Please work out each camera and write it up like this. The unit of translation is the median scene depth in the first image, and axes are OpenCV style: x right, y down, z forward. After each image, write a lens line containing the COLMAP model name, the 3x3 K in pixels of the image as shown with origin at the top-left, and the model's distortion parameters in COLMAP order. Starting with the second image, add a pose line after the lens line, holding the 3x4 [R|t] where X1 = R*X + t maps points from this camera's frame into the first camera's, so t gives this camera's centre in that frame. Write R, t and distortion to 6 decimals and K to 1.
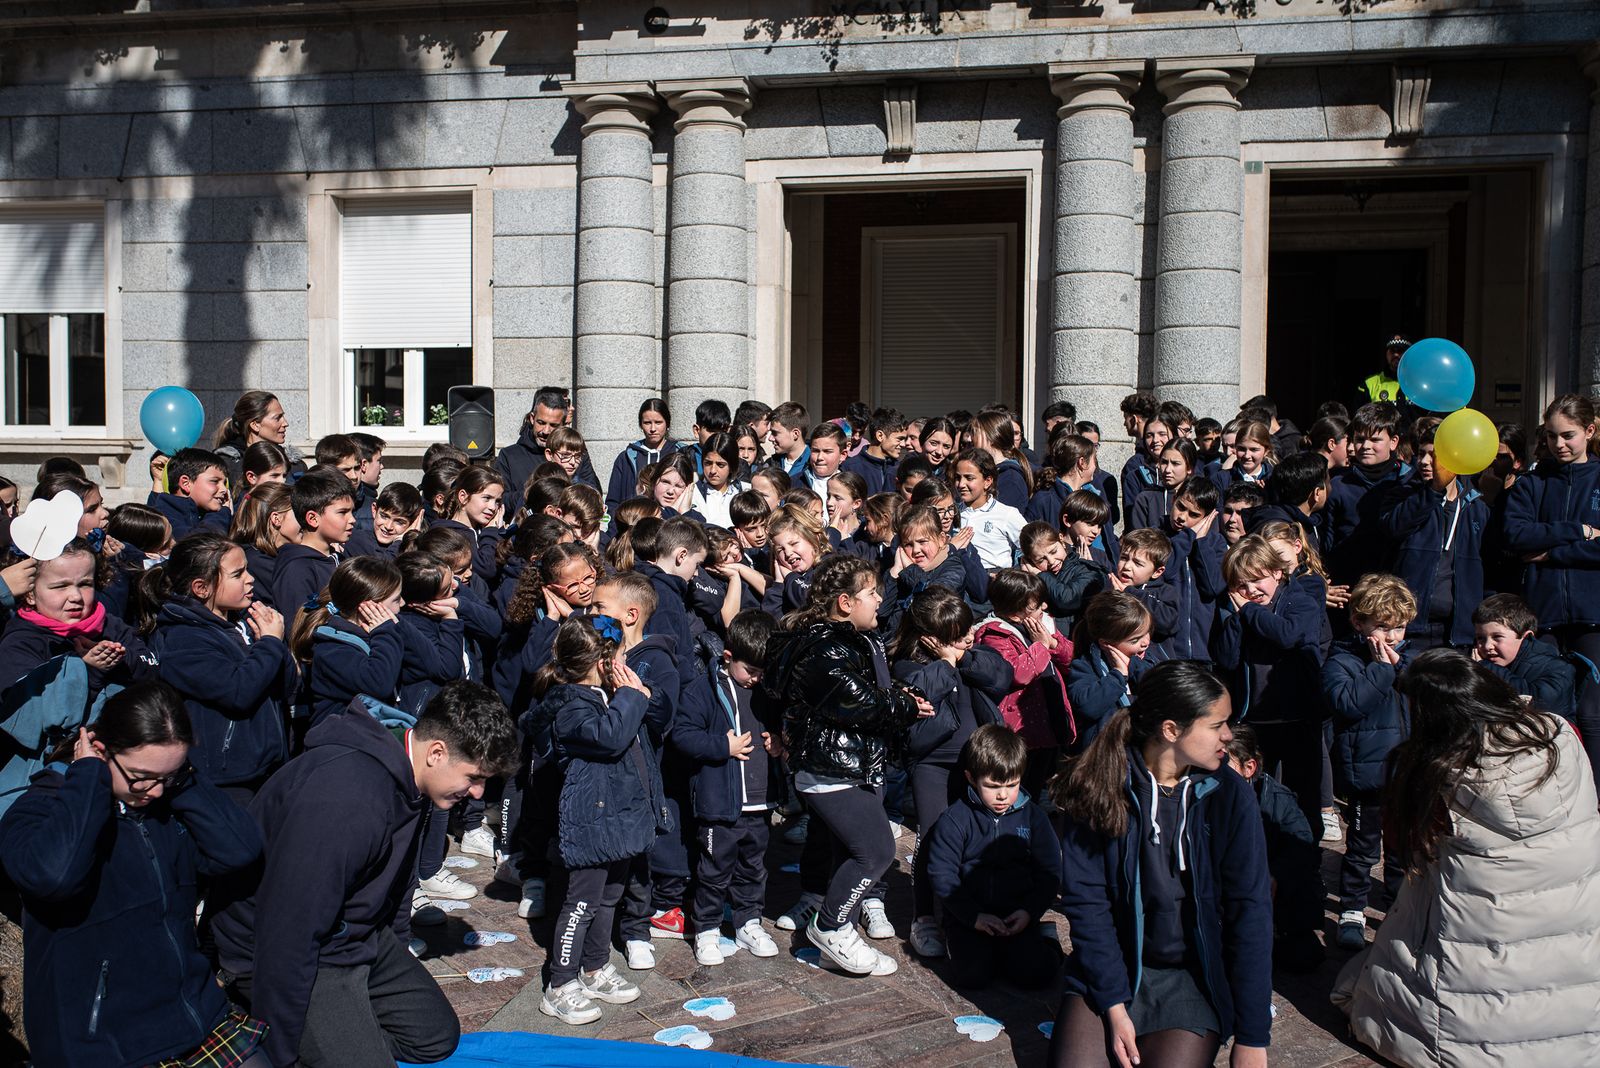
lens RADIAL K [[1522.7, 0, 792.7], [0, 1522.7, 543.9], [0, 0, 1]] dist [0.009498, 0.000000]
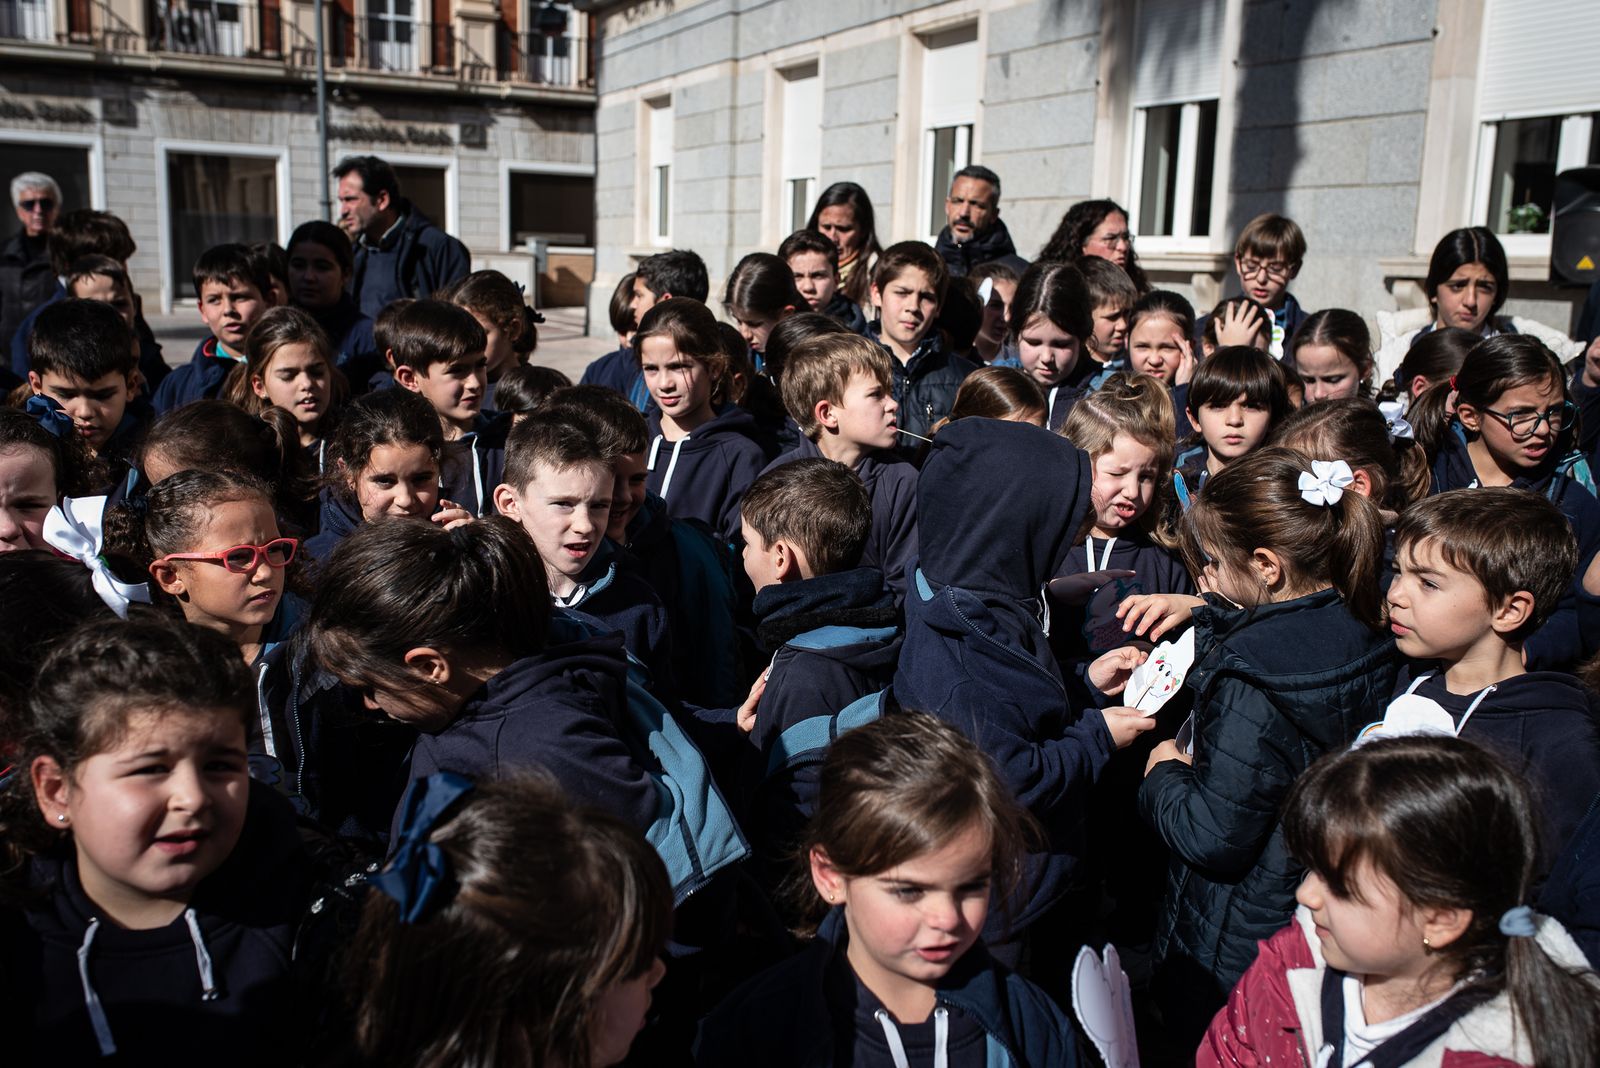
lens RADIAL K [[1522.7, 0, 802.1], [0, 1522.7, 569.9], [0, 0, 1]] dist [0.009498, 0.000000]
pose [[0.498678, 0.179445, -0.848009, 0.178943], [-0.072716, 0.983548, 0.165365, -0.019698], [0.863732, -0.020800, 0.503522, 0.381030]]
